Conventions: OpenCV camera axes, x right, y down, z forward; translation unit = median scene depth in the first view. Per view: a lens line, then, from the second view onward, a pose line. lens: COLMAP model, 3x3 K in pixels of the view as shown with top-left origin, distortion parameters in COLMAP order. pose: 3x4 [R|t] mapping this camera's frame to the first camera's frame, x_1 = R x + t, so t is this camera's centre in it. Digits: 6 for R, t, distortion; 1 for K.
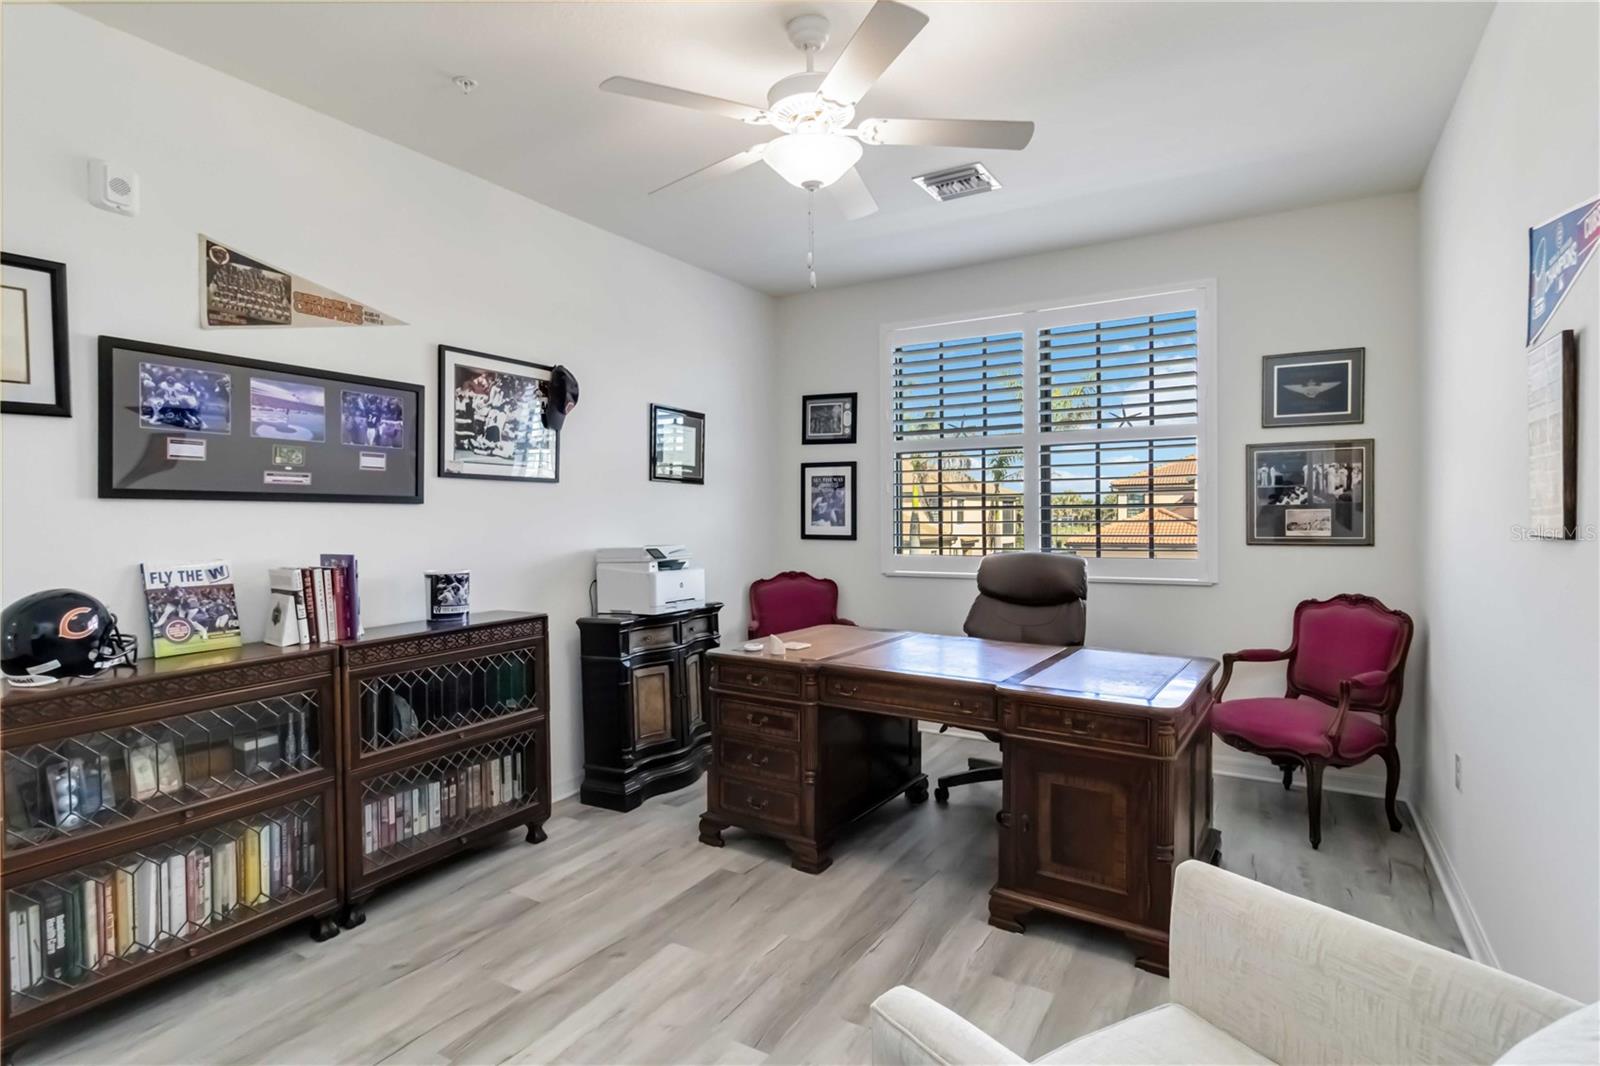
lens RADIAL K [[830.3, 0, 801.0], [0, 830.3, 530.0], [0, 0, 1]] dist [0.003707, 0.001054]
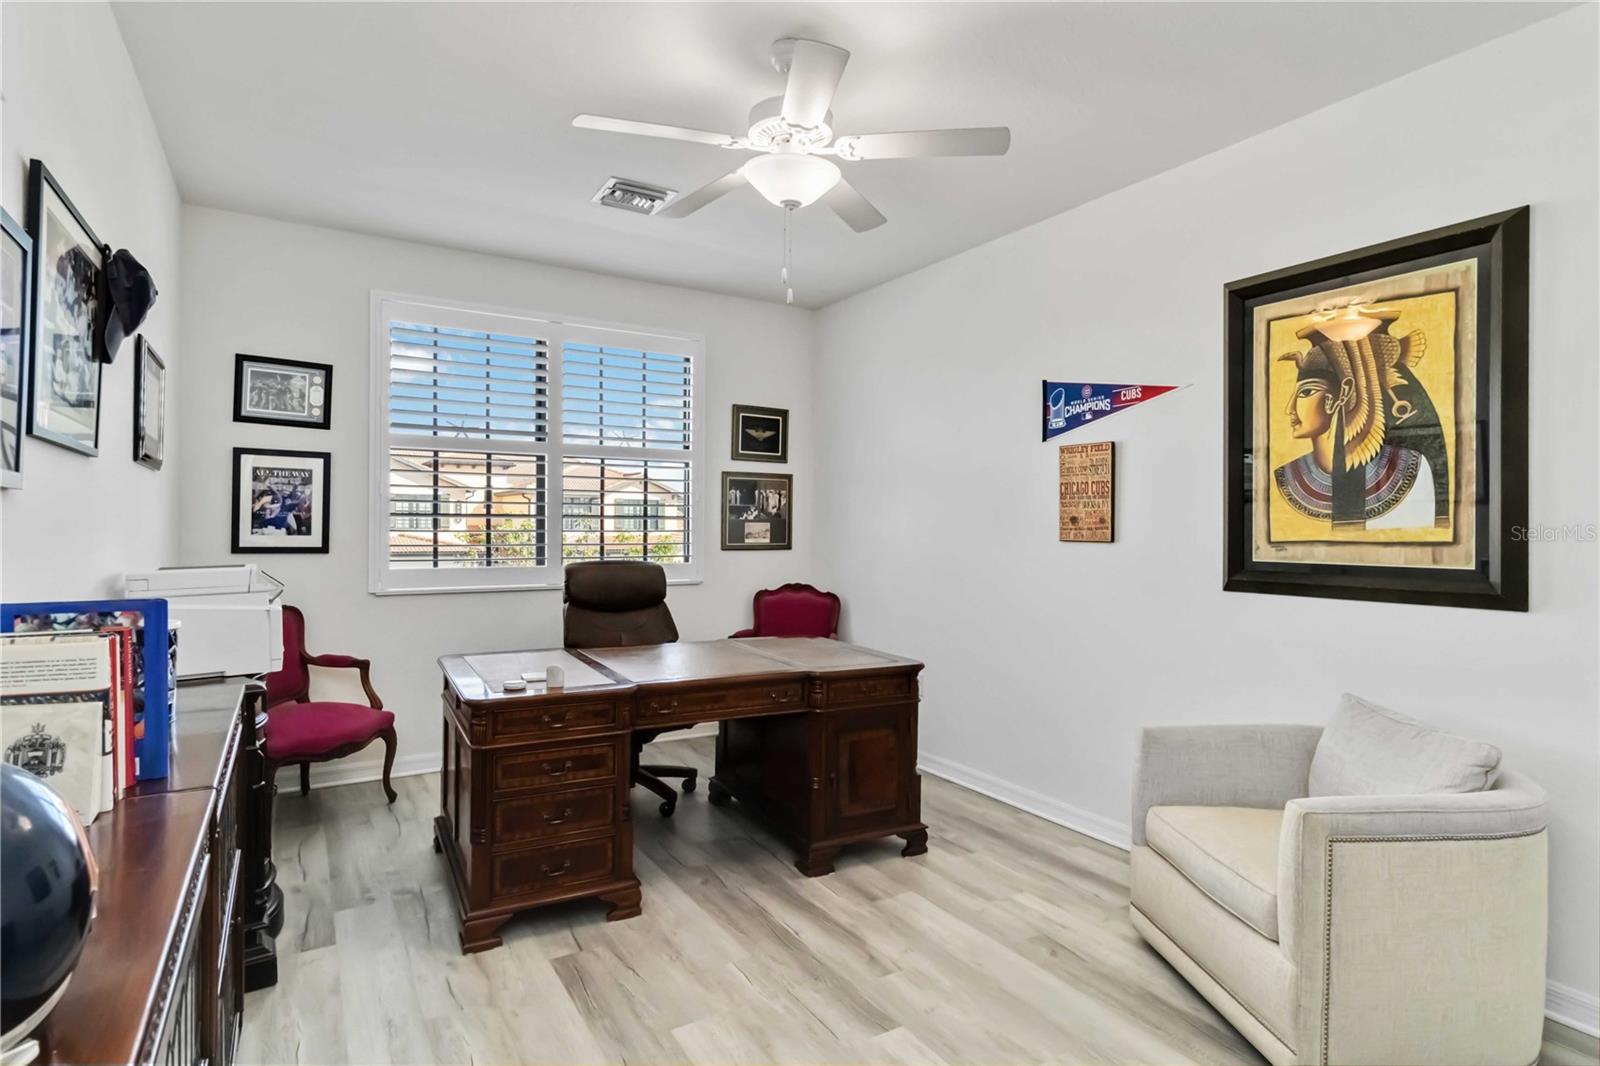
lens RADIAL K [[827.3, 0, 794.5], [0, 827.3, 529.1], [0, 0, 1]] dist [-0.017430, 0.000346]
pose [[0.452532, 0.007517, 0.891717, -0.566452], [0.004401, 0.999933, -0.010662, -0.000221], [-0.891737, 0.008750, 0.452469, 0.342253]]
